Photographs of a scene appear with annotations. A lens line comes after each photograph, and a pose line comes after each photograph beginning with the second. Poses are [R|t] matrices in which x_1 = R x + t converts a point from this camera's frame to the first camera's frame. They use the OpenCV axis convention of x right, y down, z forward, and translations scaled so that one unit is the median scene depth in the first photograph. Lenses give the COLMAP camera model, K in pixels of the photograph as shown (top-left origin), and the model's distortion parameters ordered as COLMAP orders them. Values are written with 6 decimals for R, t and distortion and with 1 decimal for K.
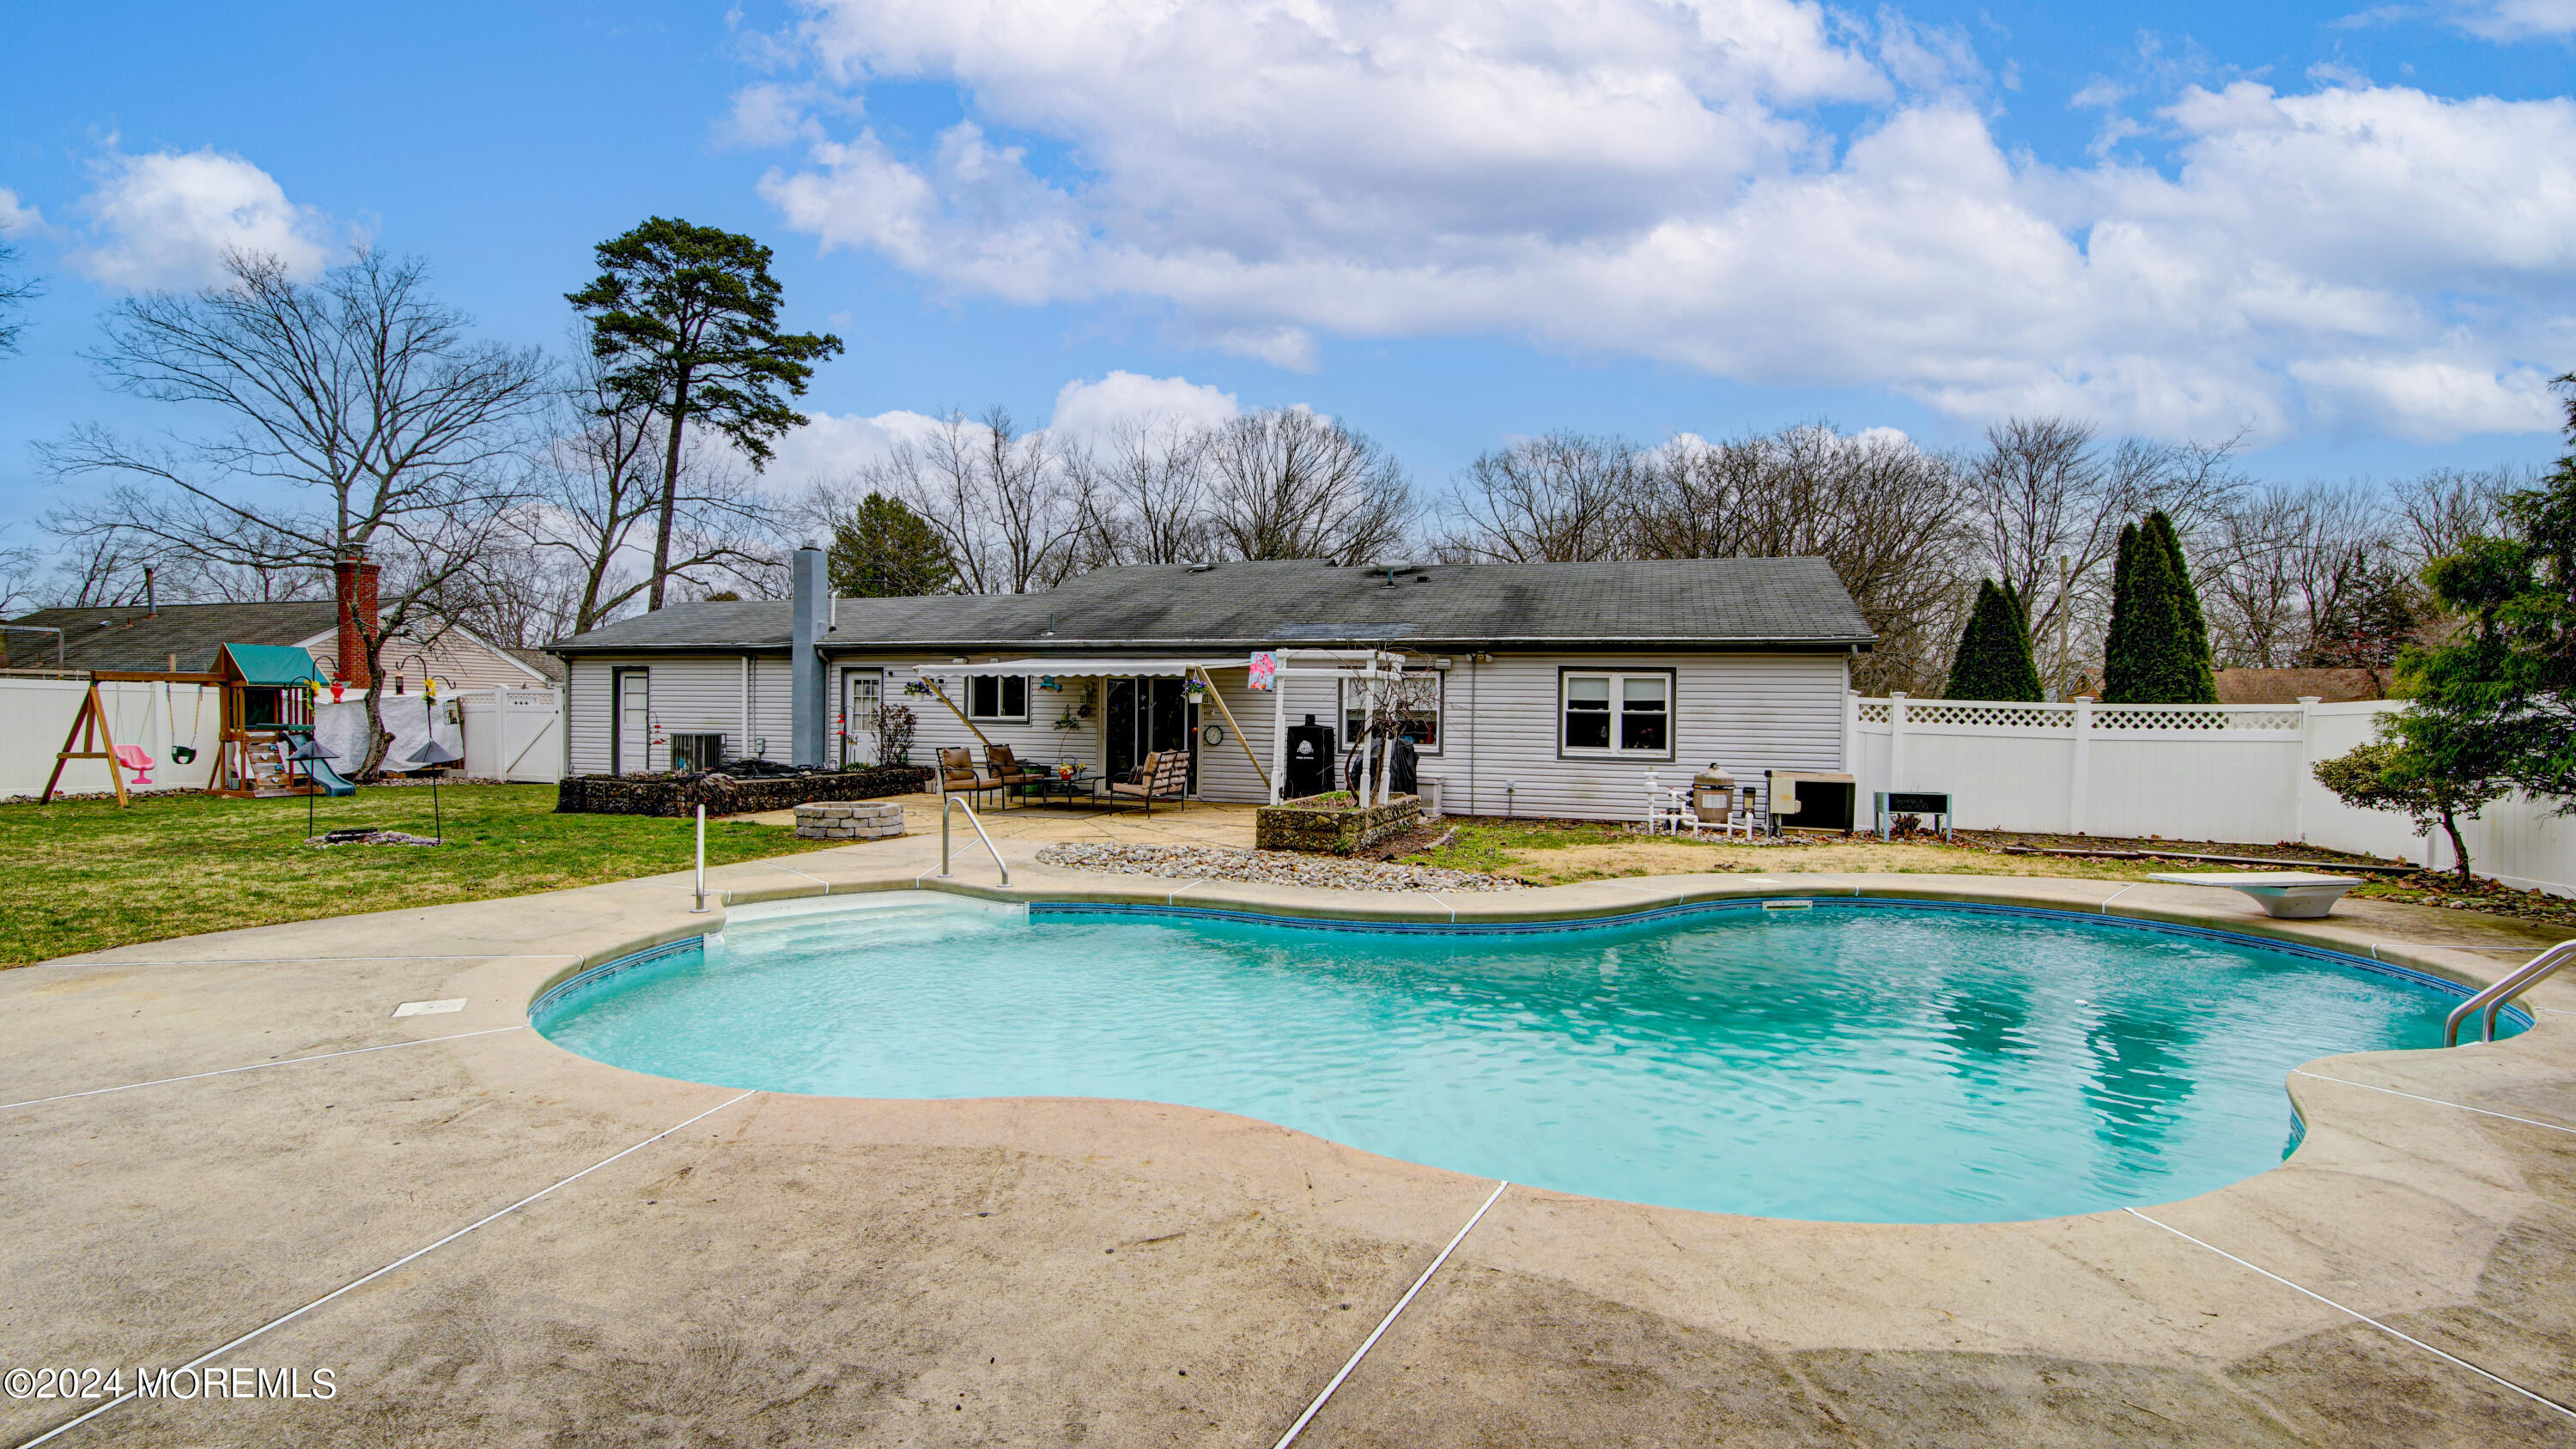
lens RADIAL K [[1033.6, 0, 1289.4], [0, 1033.6, 707.7], [0, 0, 1]] dist [-0.020640, -0.000085]
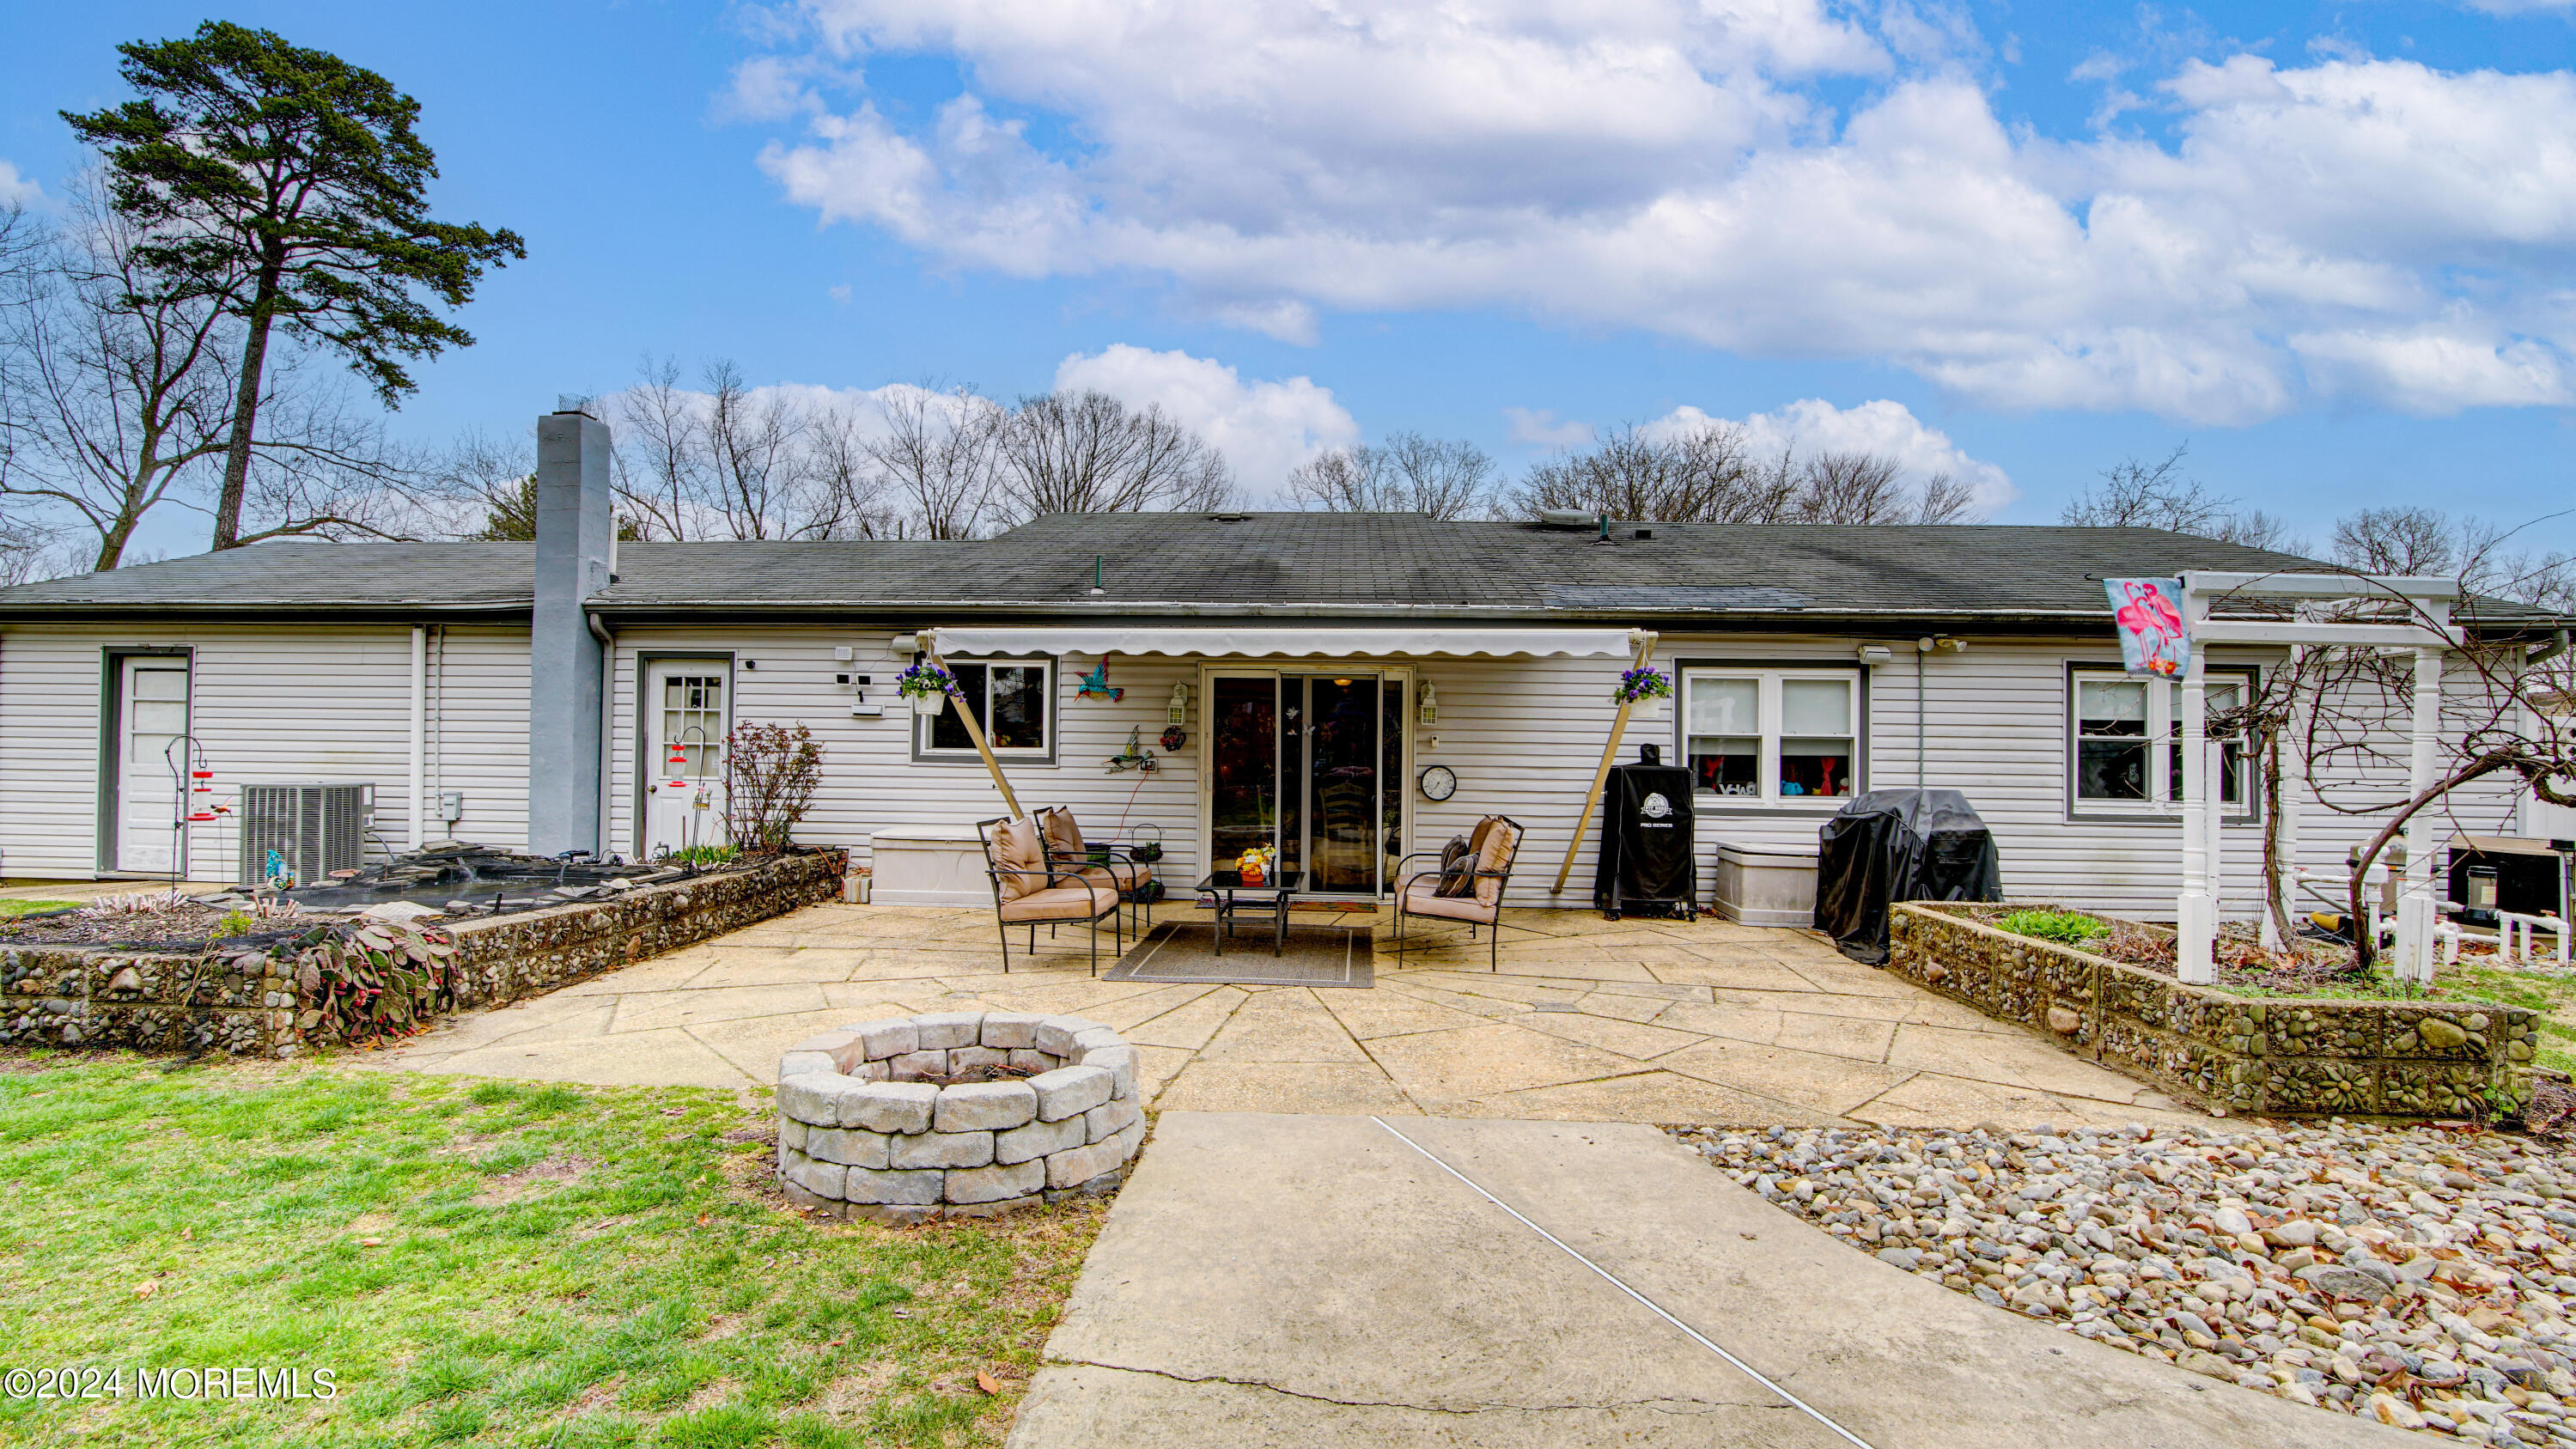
lens RADIAL K [[1084.5, 0, 1288.0], [0, 1084.5, 724.5], [0, 0, 1]] dist [-0.042249, 0.010706]
pose [[0.970984, 0.004713, 0.239099, -0.089315], [-0.001174, 0.999888, -0.014944, 0.001444], [-0.239142, 0.014230, 0.970880, 0.147610]]
